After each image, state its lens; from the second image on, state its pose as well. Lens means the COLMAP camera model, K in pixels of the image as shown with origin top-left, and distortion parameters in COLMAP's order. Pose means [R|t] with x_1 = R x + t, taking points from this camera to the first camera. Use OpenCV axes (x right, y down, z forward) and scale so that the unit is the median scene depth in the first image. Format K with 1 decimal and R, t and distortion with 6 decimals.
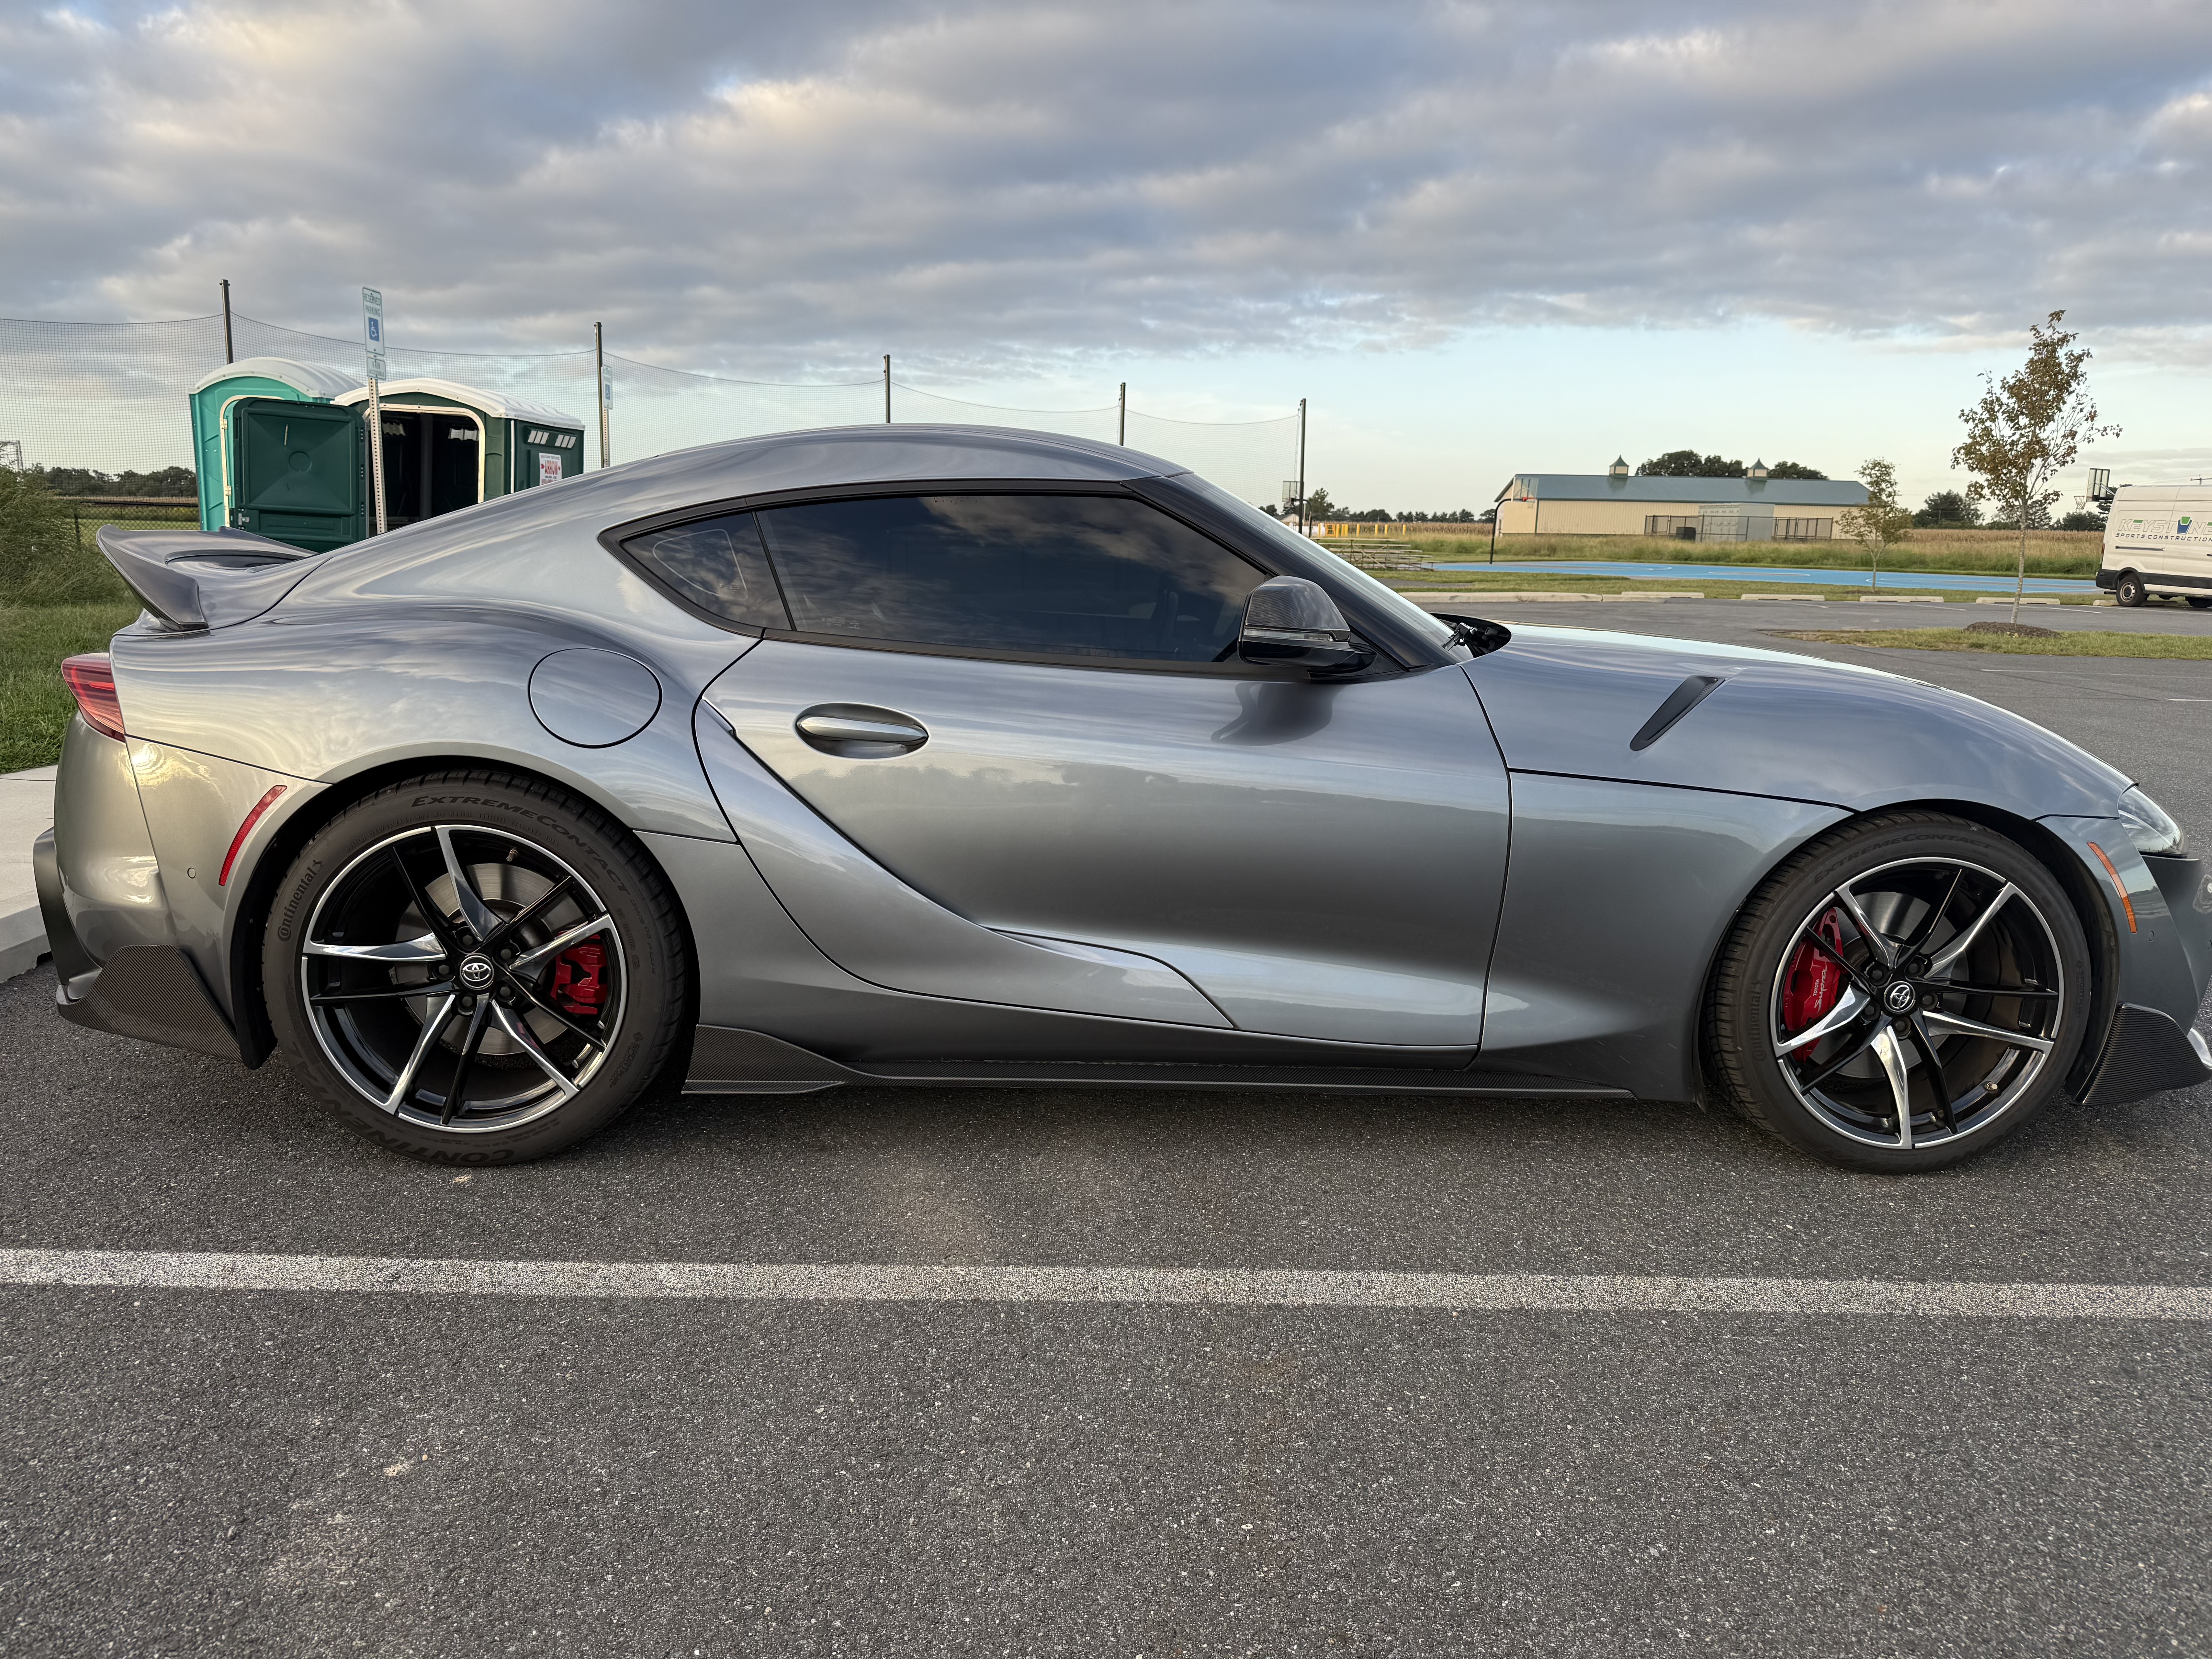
lens RADIAL K [[1587.4, 0, 1103.3], [0, 1587.4, 797.6], [0, 0, 1]] dist [-0.010357, 0.004242]
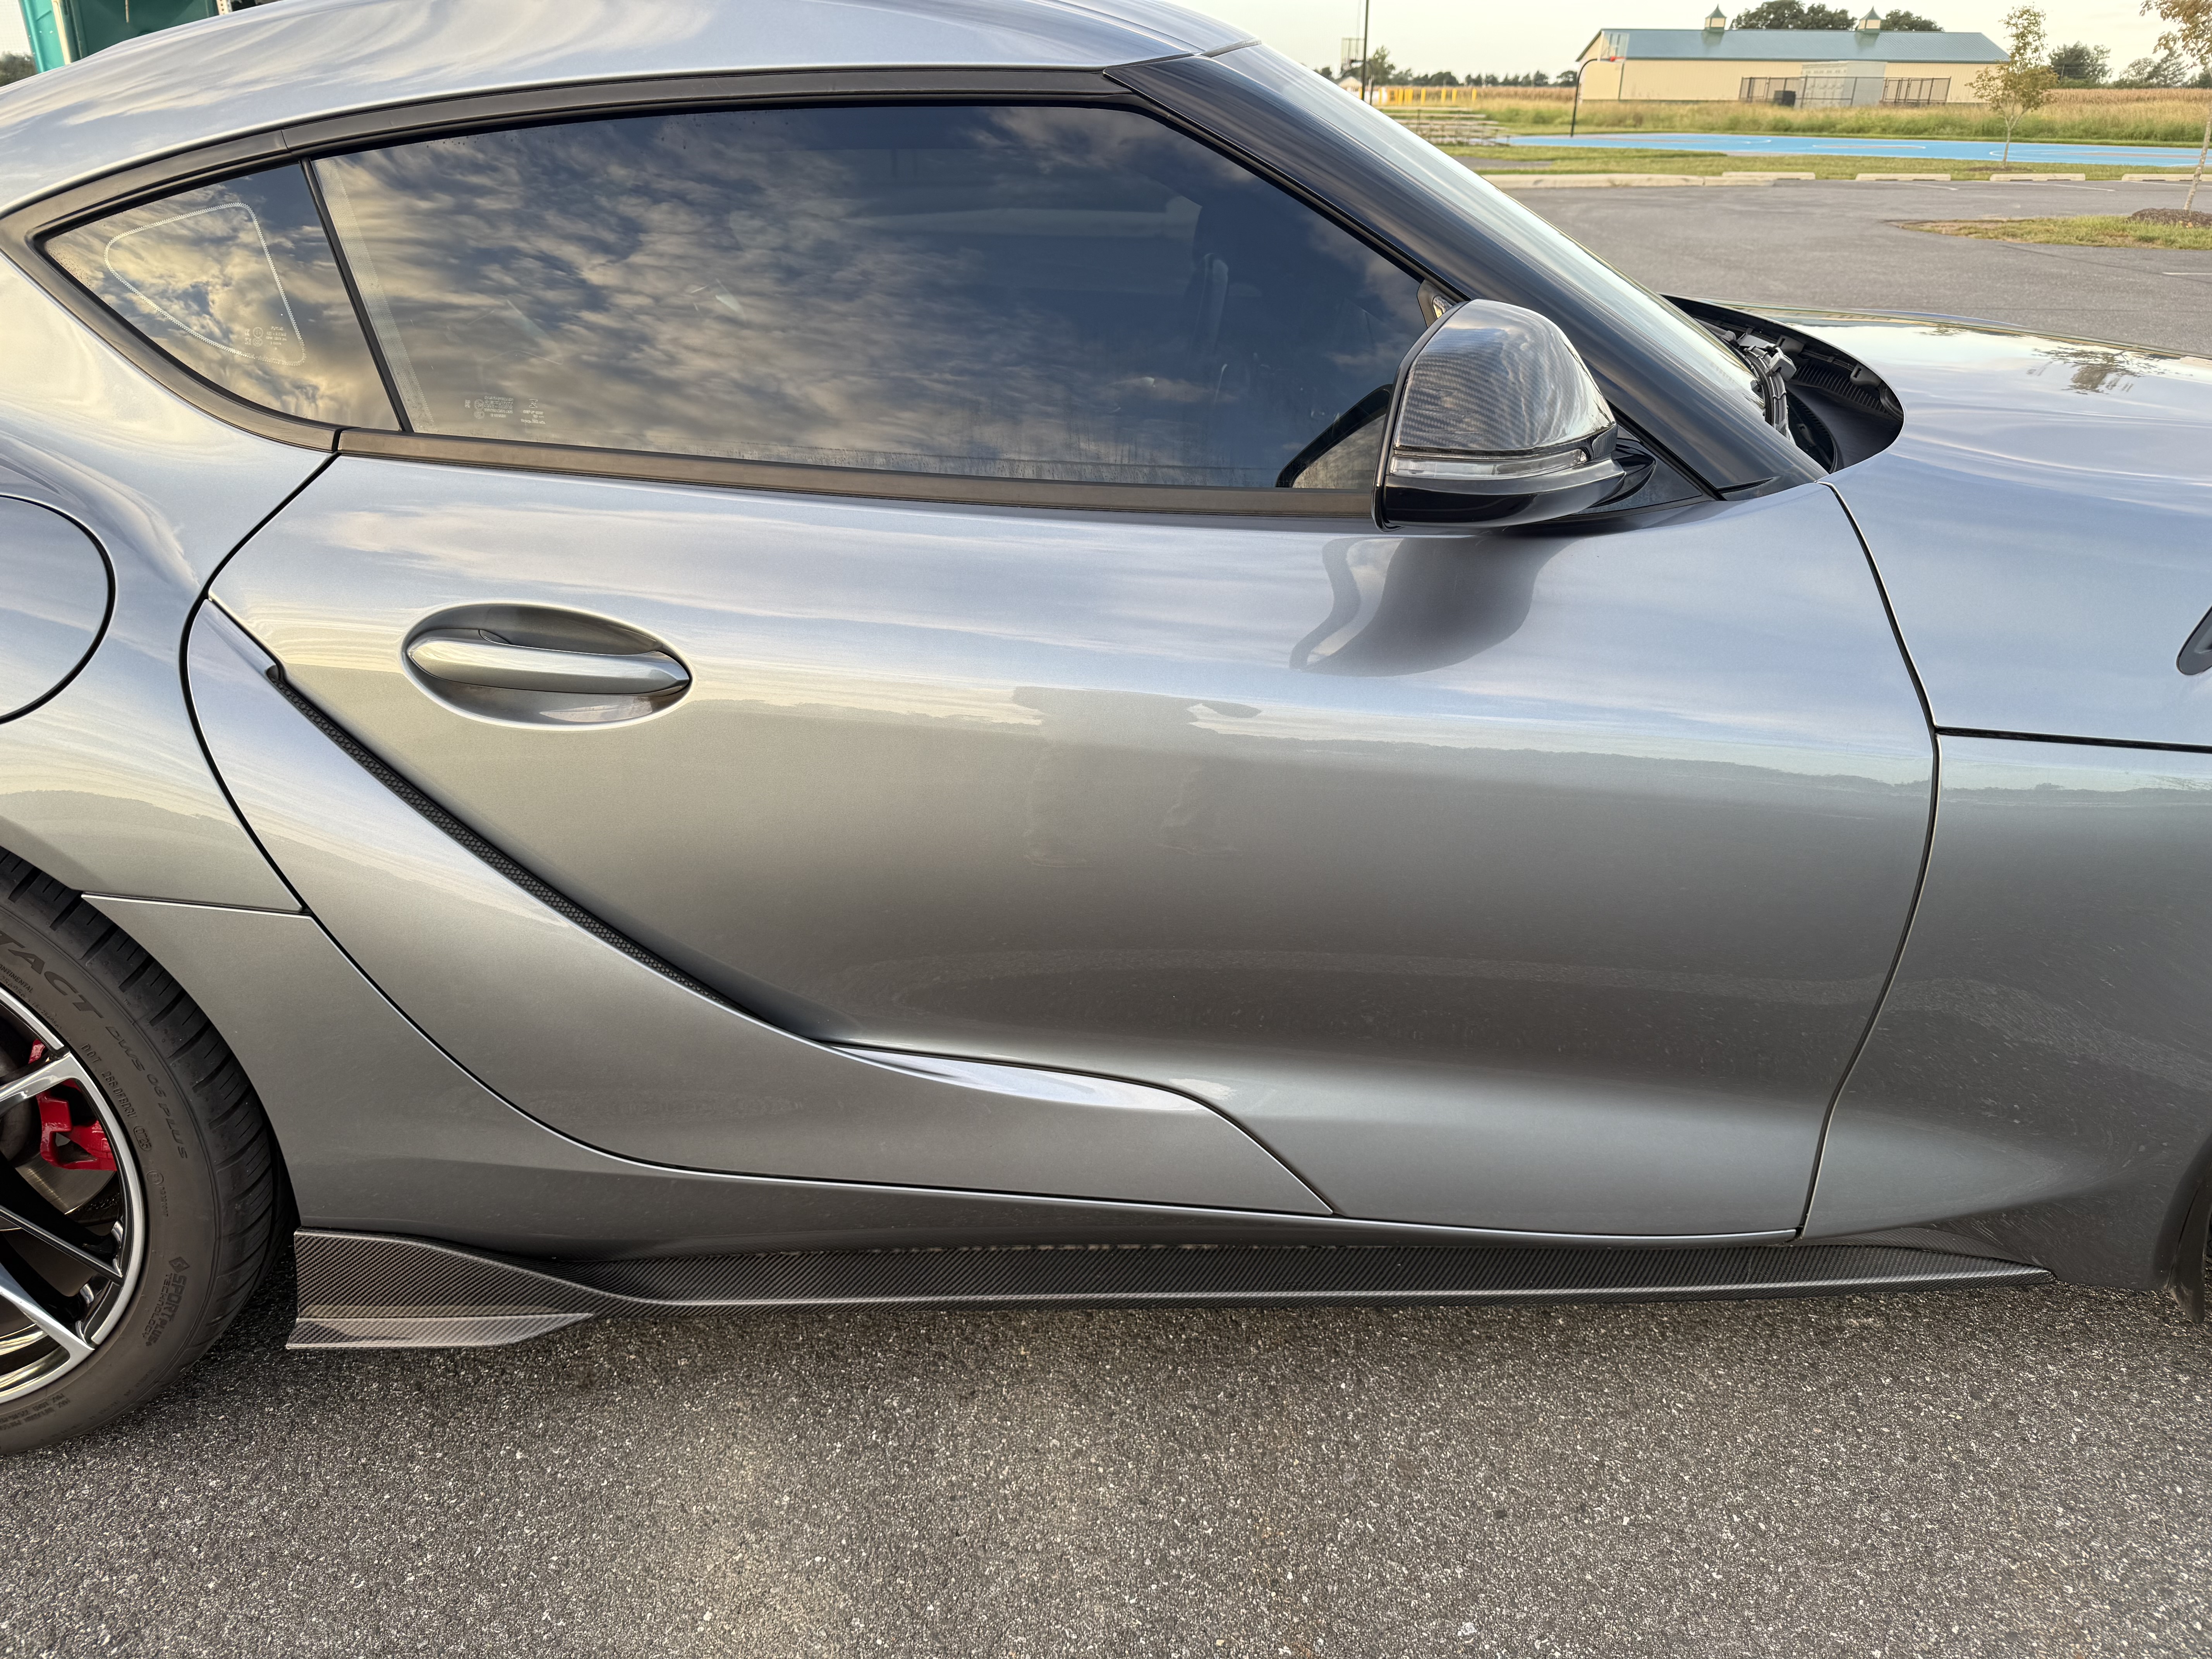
lens RADIAL K [[1587.4, 0, 1113.8], [0, 1587.4, 840.4], [0, 0, 1]] dist [-0.010357, 0.004242]
pose [[0.999743, -0.002098, -0.022583, 0.021872], [0.008030, 0.963958, 0.265935, -0.113089], [0.021211, -0.266048, 0.963726, 0.532978]]
